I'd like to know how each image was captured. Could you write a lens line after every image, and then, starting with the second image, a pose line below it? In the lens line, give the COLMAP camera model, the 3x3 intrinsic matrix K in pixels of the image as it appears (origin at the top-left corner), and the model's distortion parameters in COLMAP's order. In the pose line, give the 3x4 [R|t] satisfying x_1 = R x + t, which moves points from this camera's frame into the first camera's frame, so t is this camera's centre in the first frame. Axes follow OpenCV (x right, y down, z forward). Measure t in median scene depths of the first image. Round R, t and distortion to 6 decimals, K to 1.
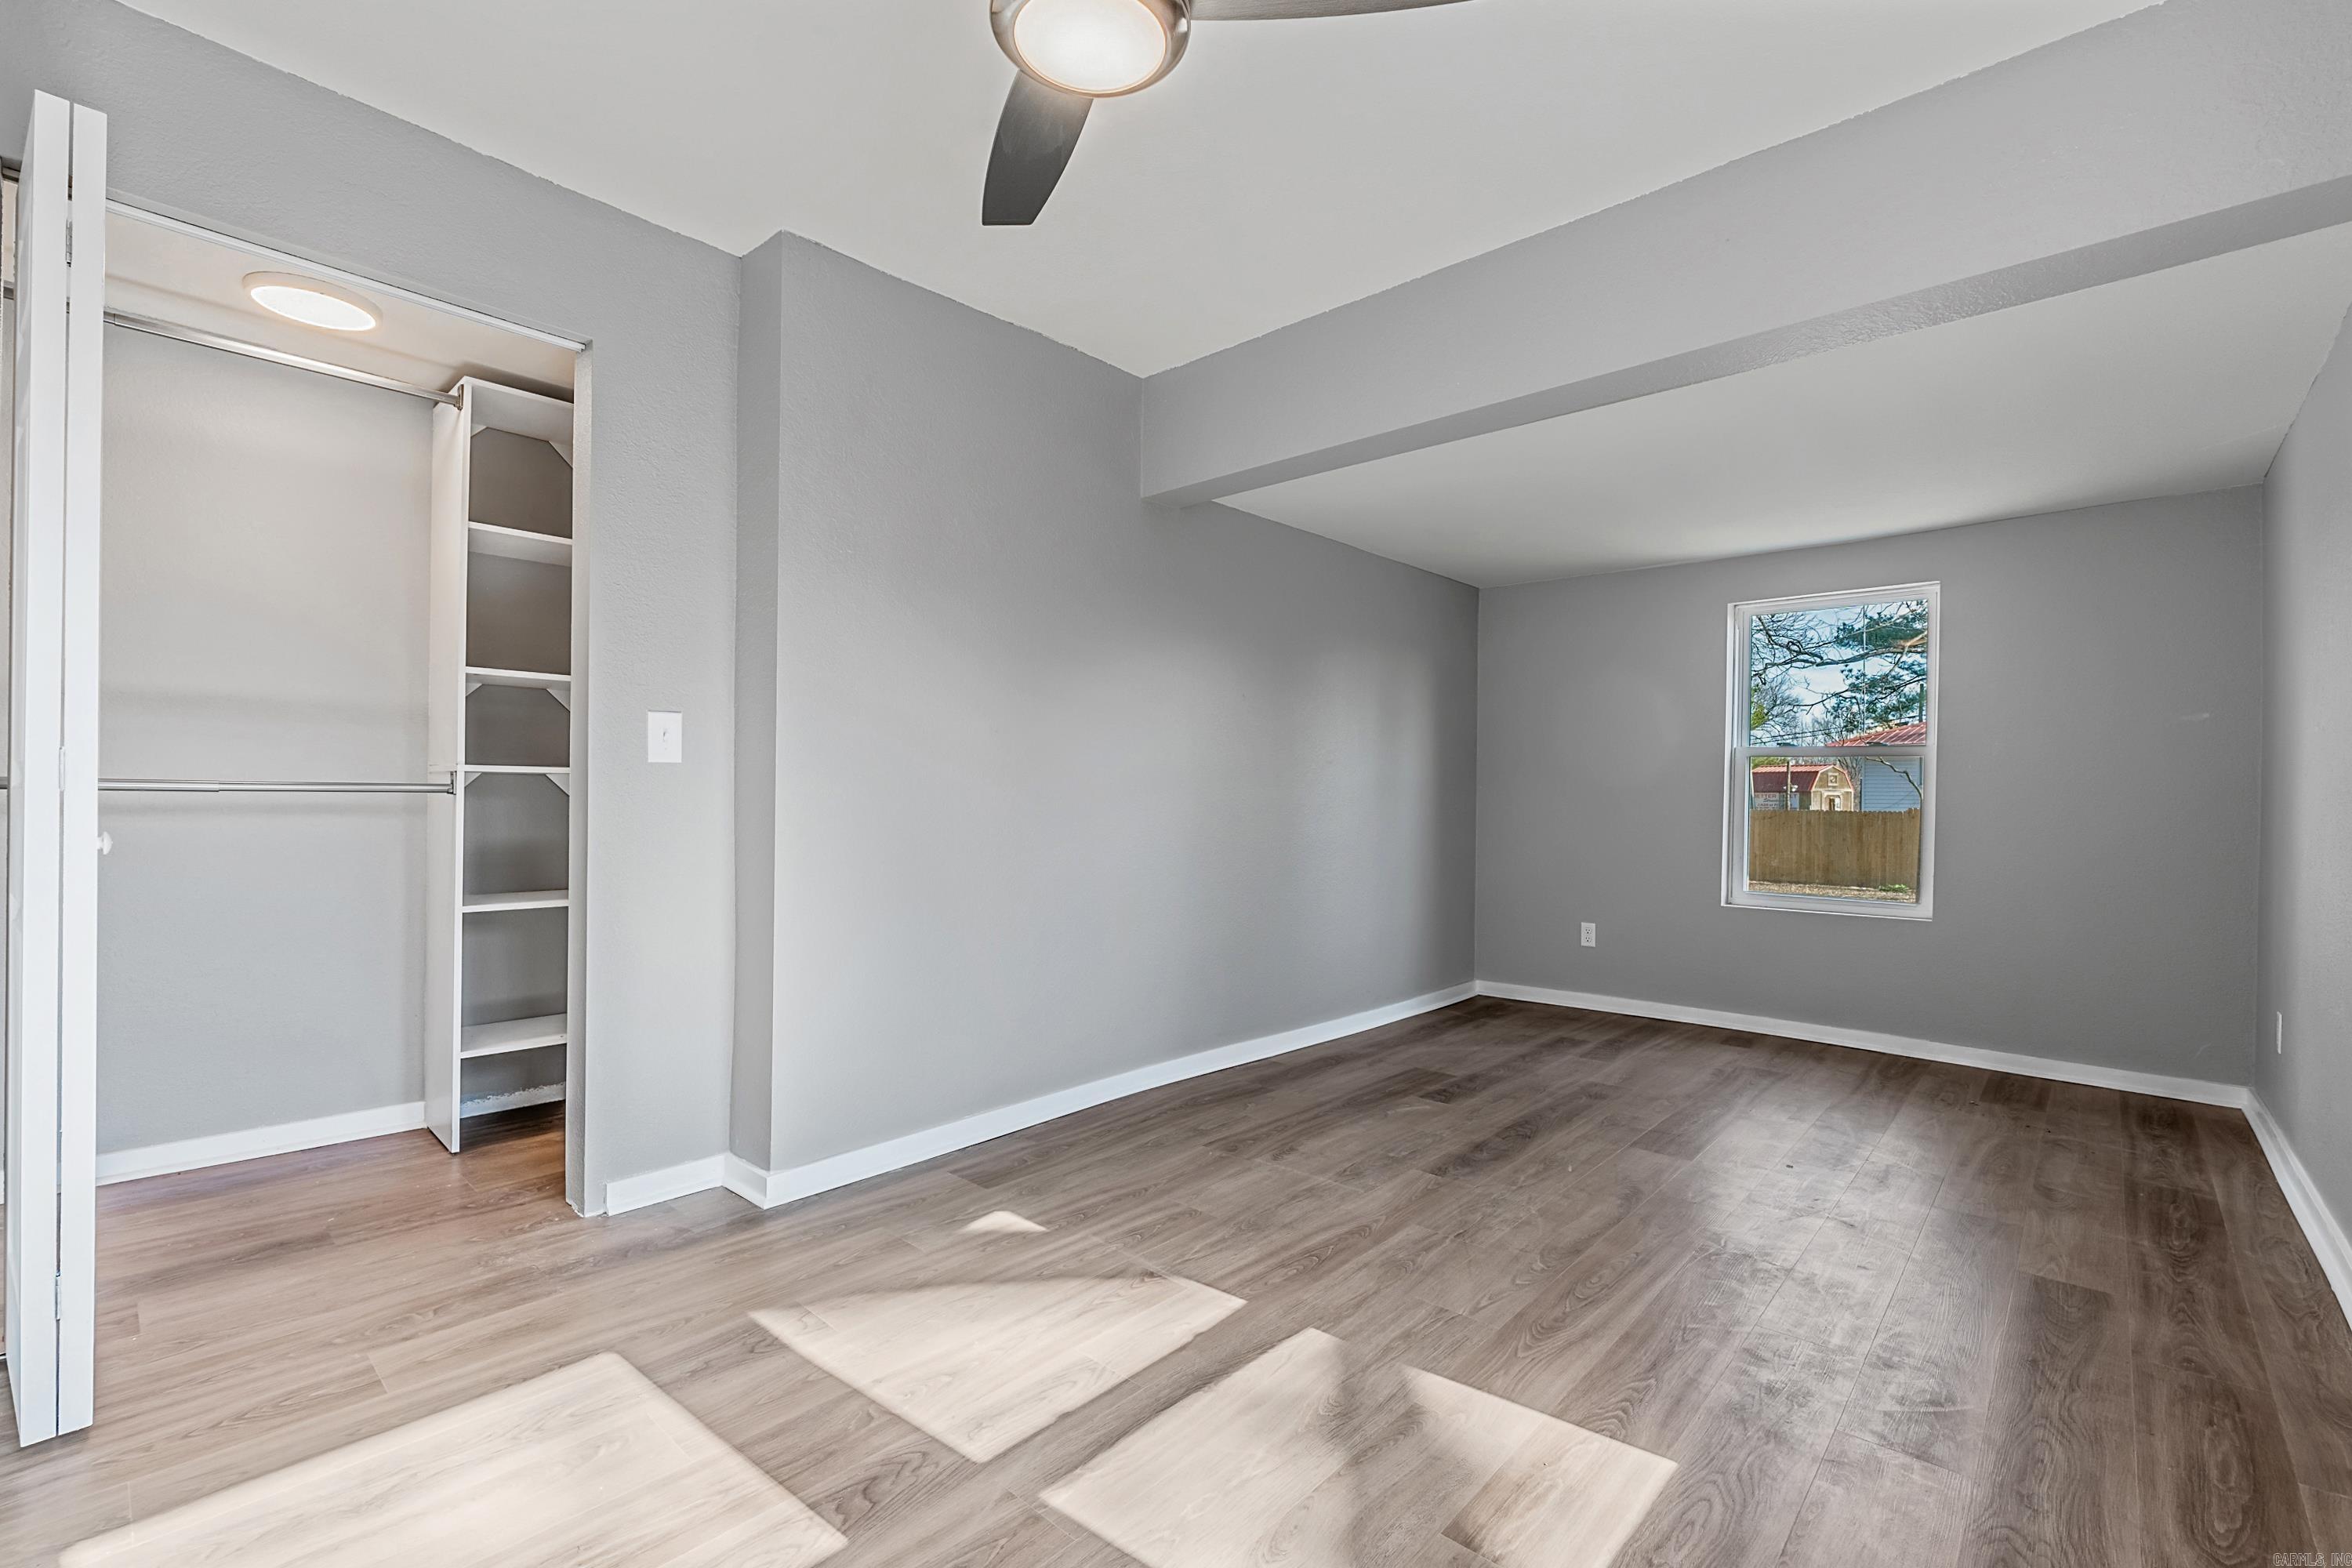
lens RADIAL K [[1014.3, 0, 1178.9], [0, 1014.3, 791.3], [0, 0, 1]] dist [-0.004829, -0.000282]
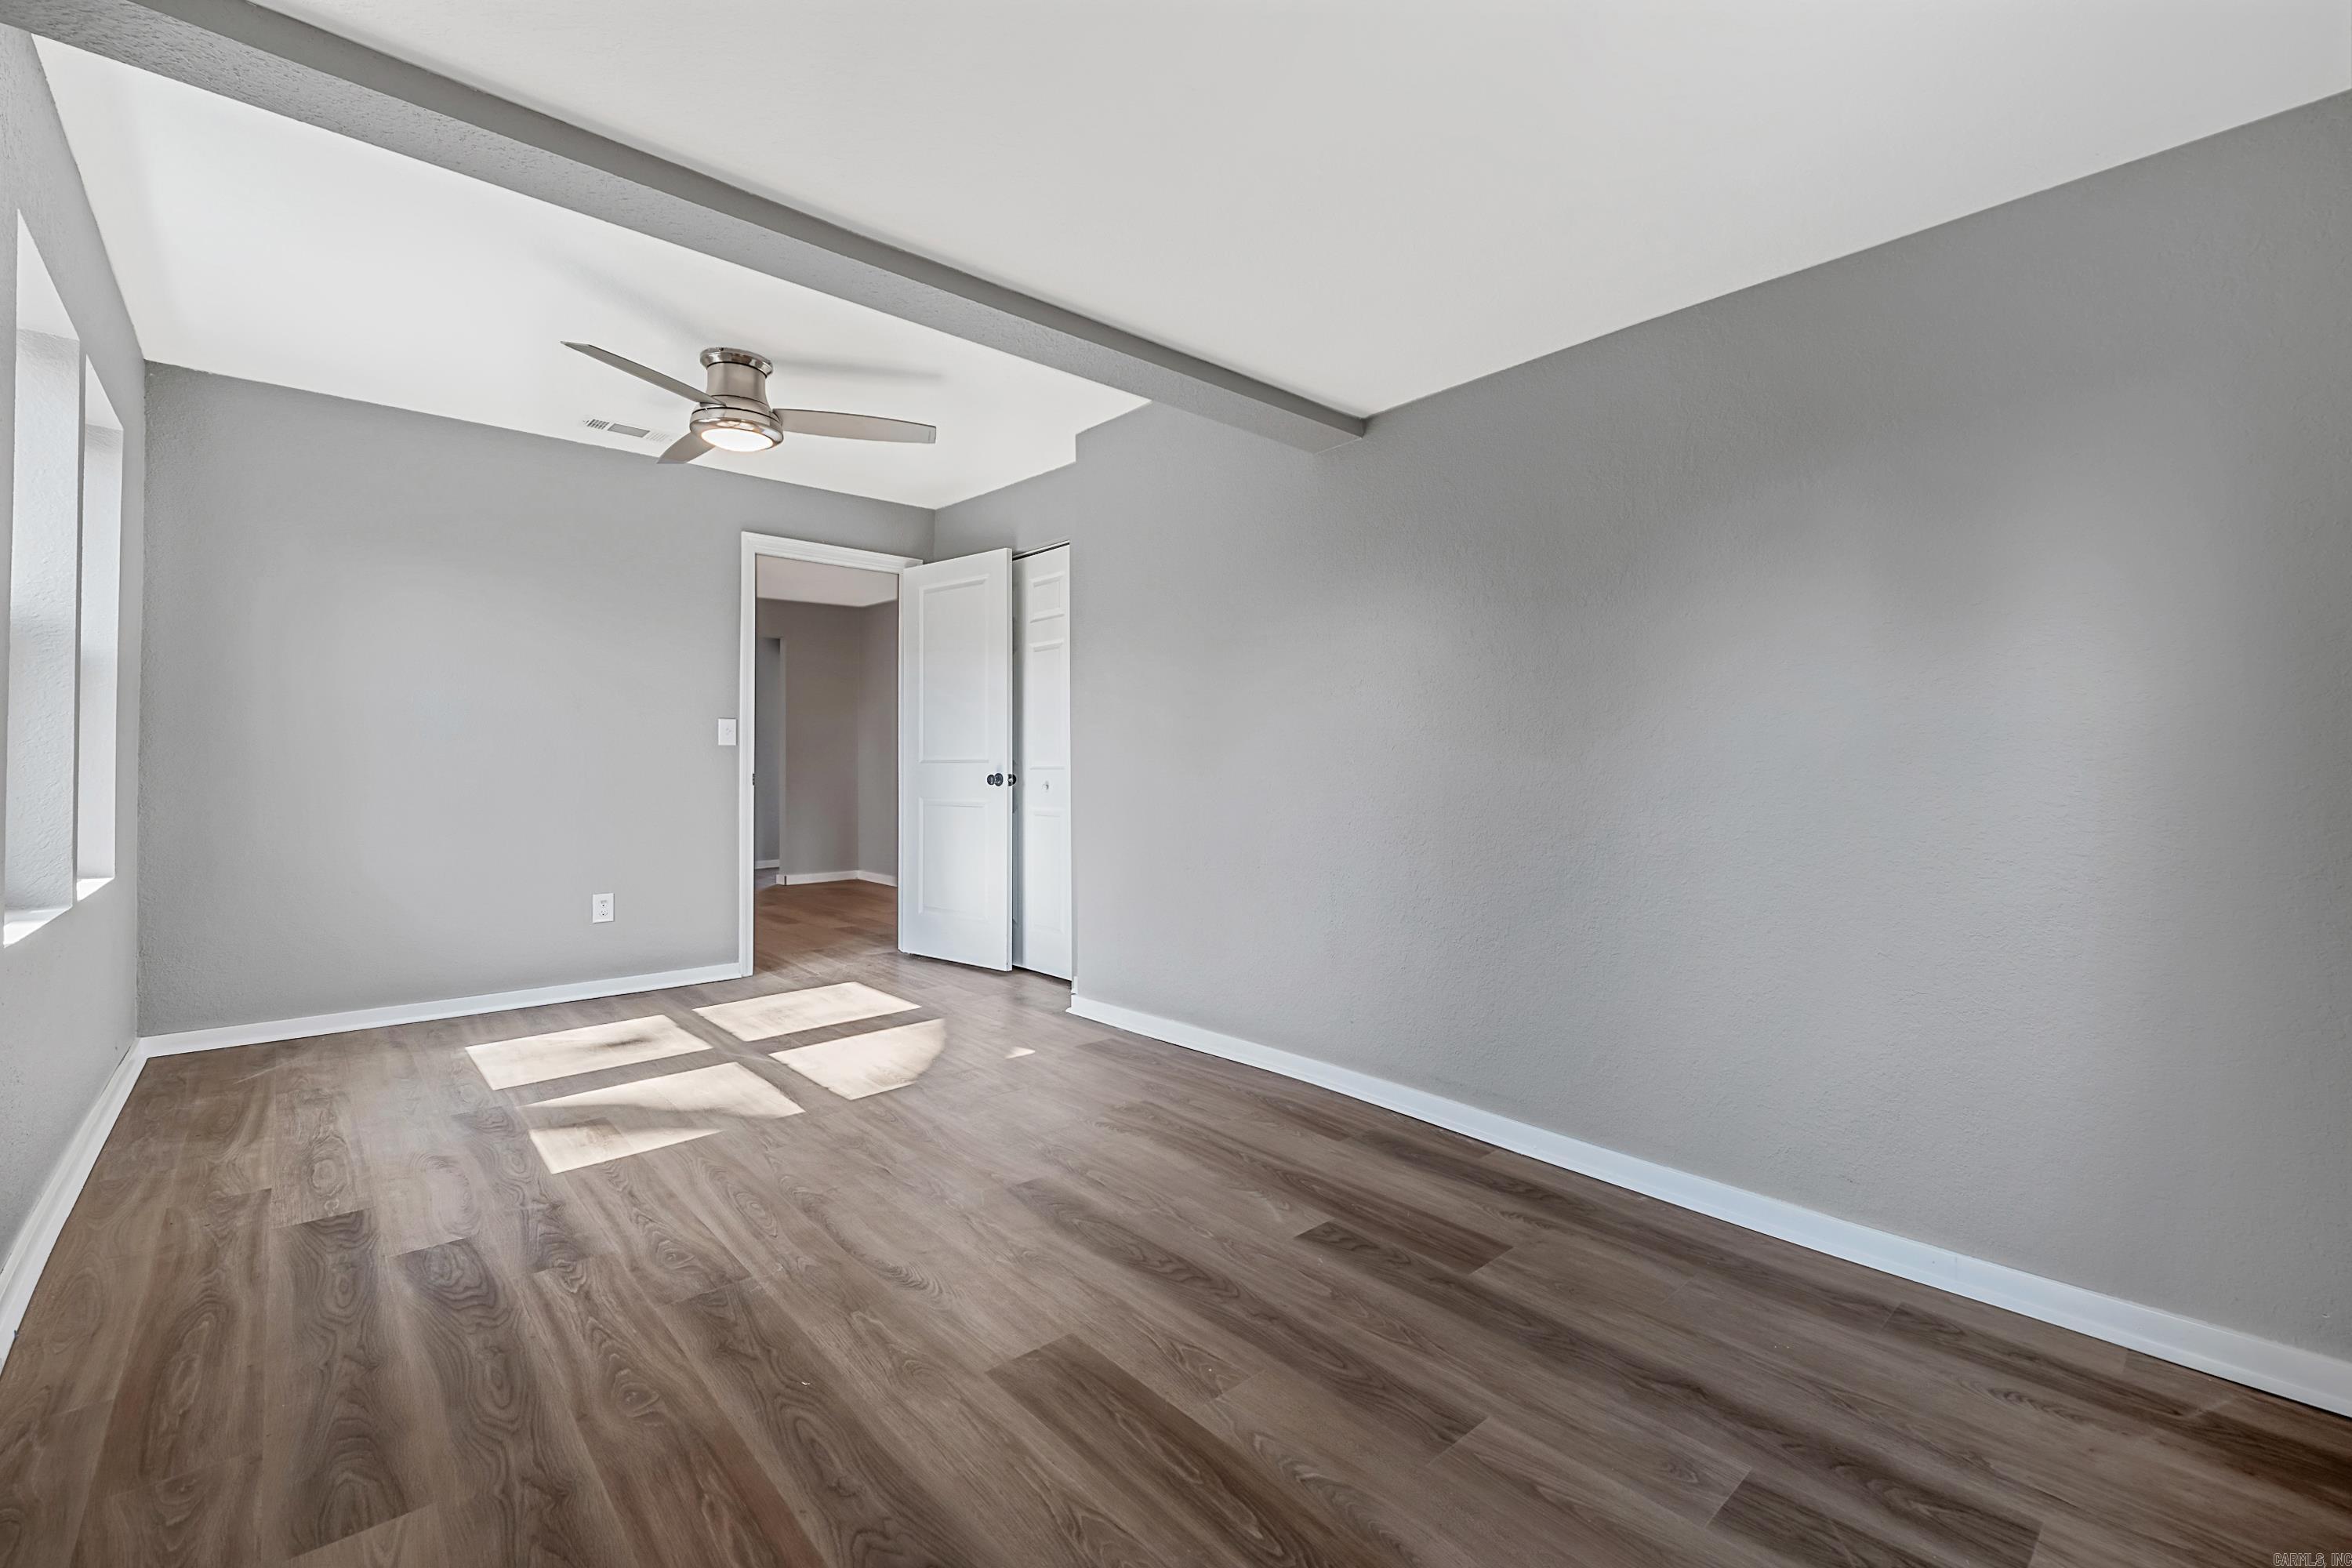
lens RADIAL K [[997.4, 0, 1182.7], [0, 997.4, 759.0], [0, 0, 1]] dist [-0.009614, -0.000154]
pose [[-0.092158, -0.018096, -0.995580, 1.078637], [-0.002029, 0.999836, -0.017985, 0.015491], [0.995742, 0.000362, -0.092179, 1.164308]]
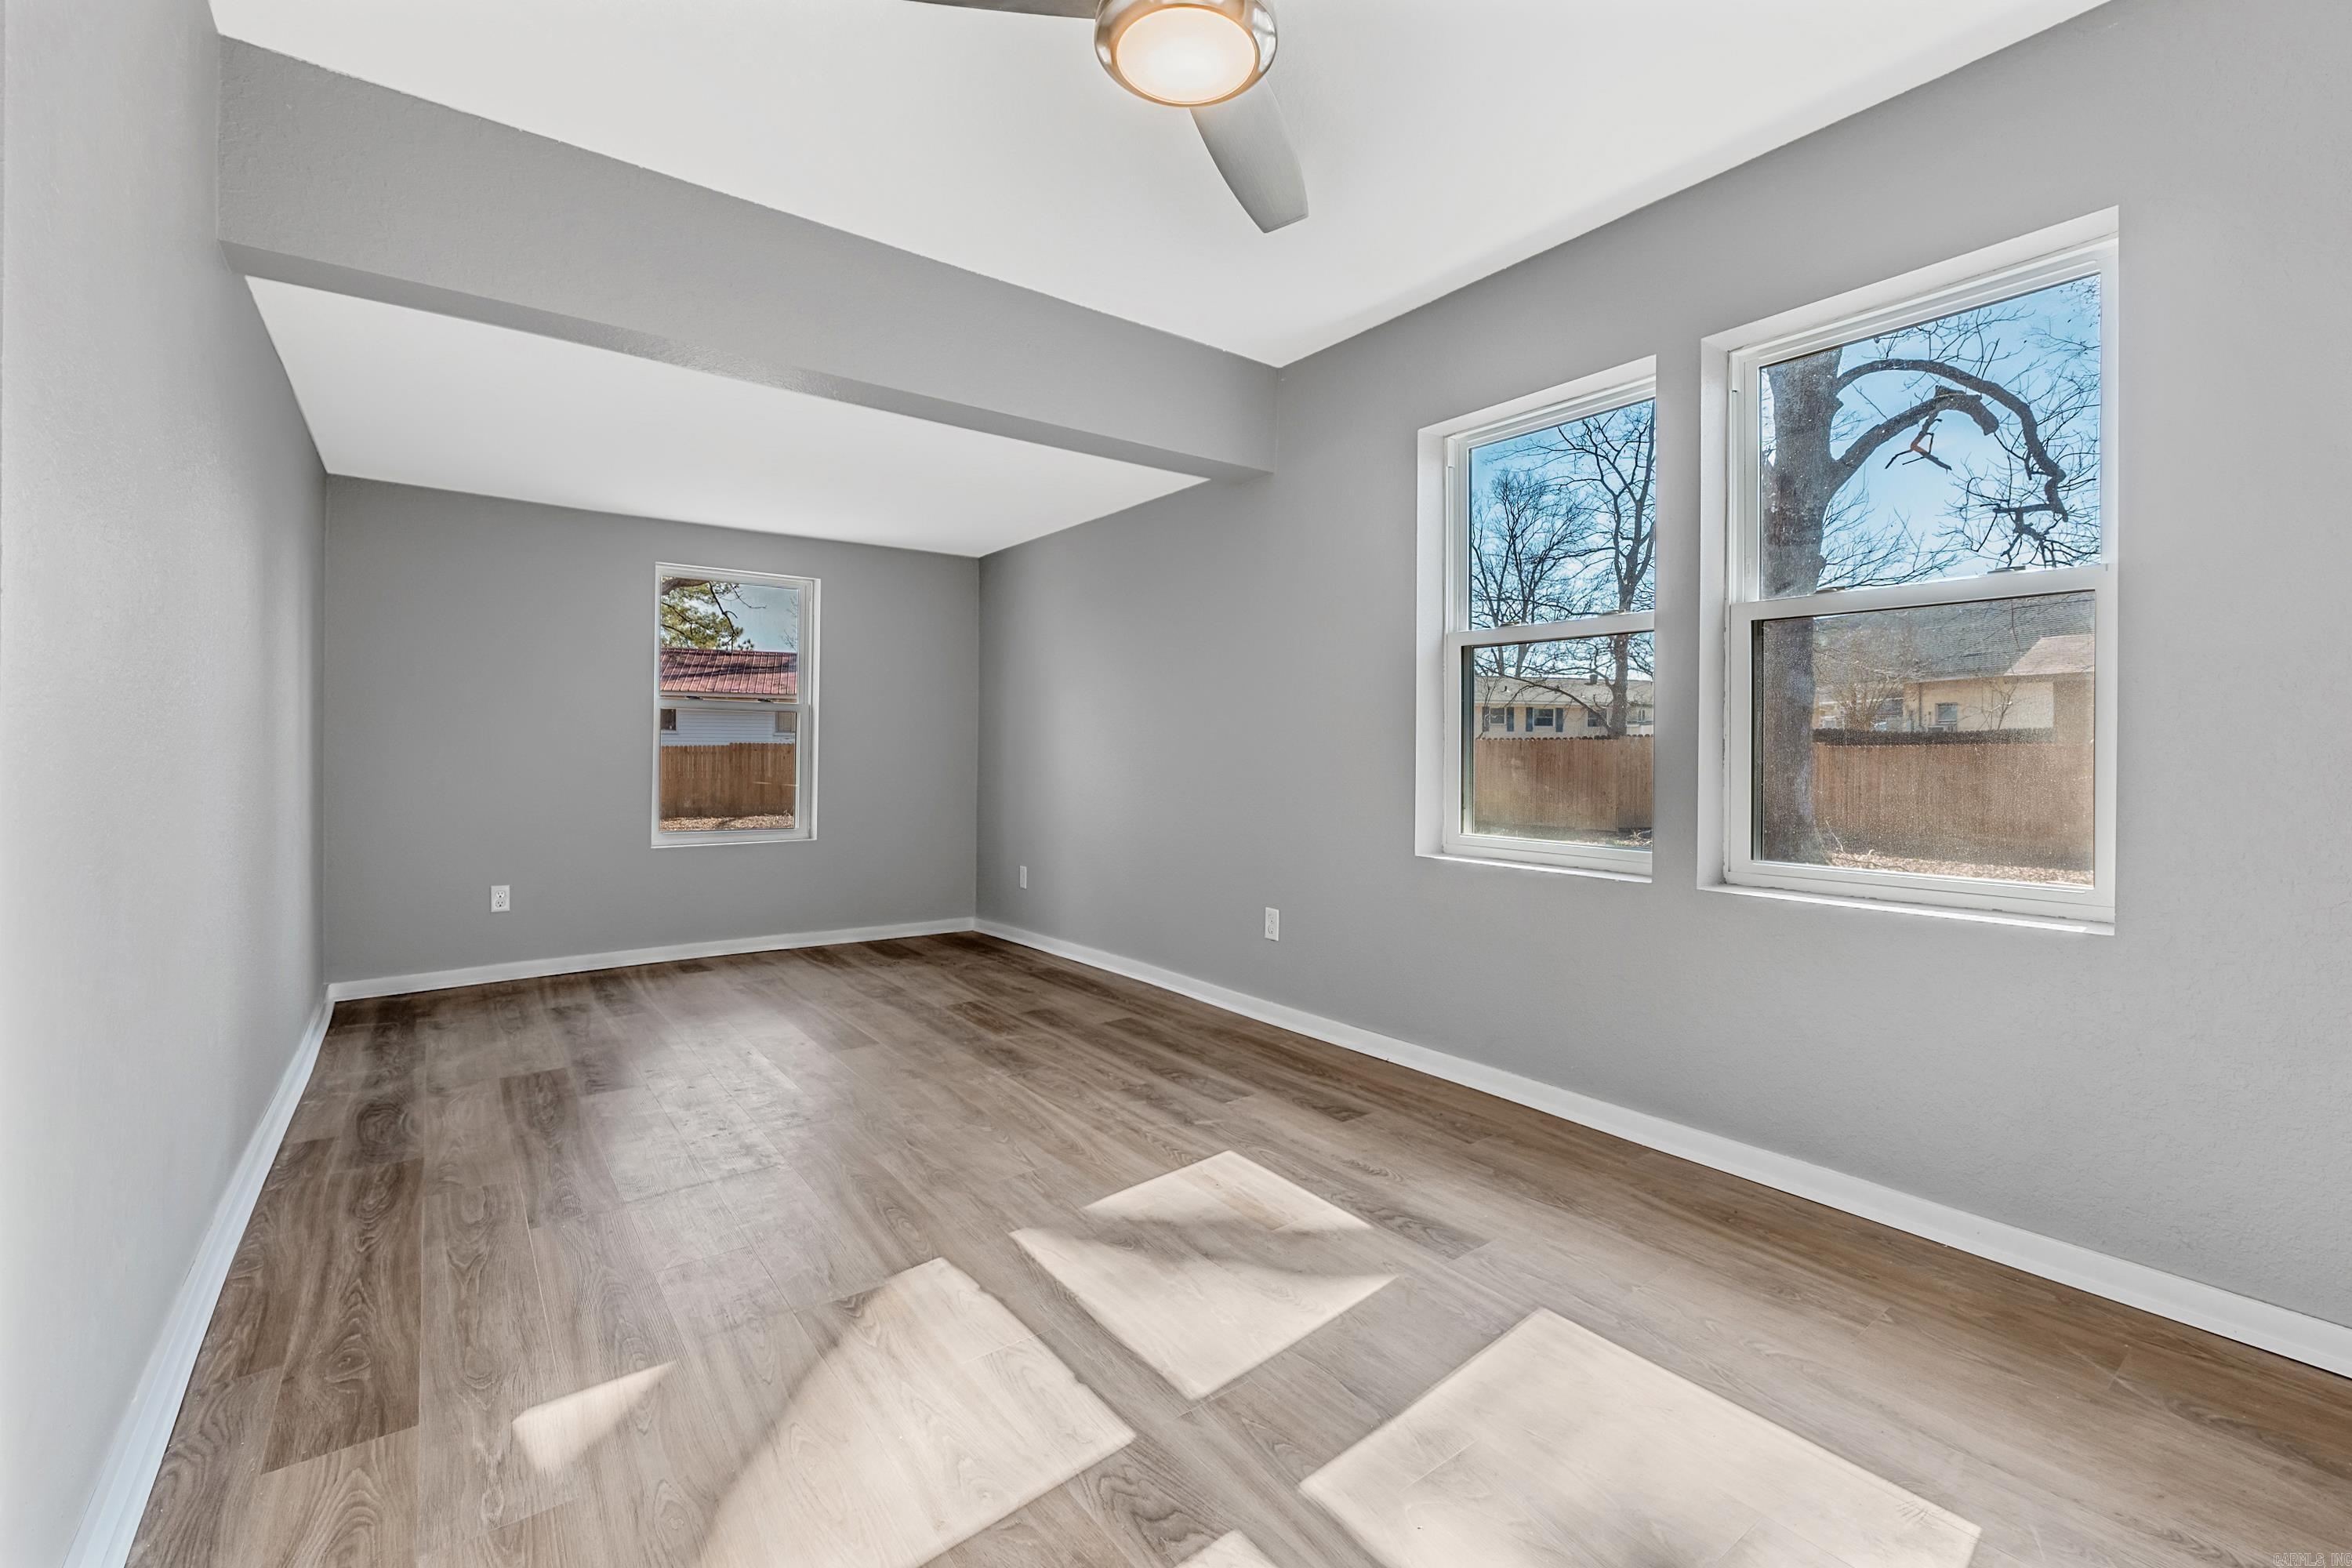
lens RADIAL K [[997.4, 0, 1182.7], [0, 997.4, 759.0], [0, 0, 1]] dist [-0.009614, -0.000154]
pose [[0.179347, -0.019402, 0.983594, -0.602347], [-0.003335, 0.999788, 0.020329, -0.003941], [-0.983780, -0.006927, 0.179245, 0.425807]]
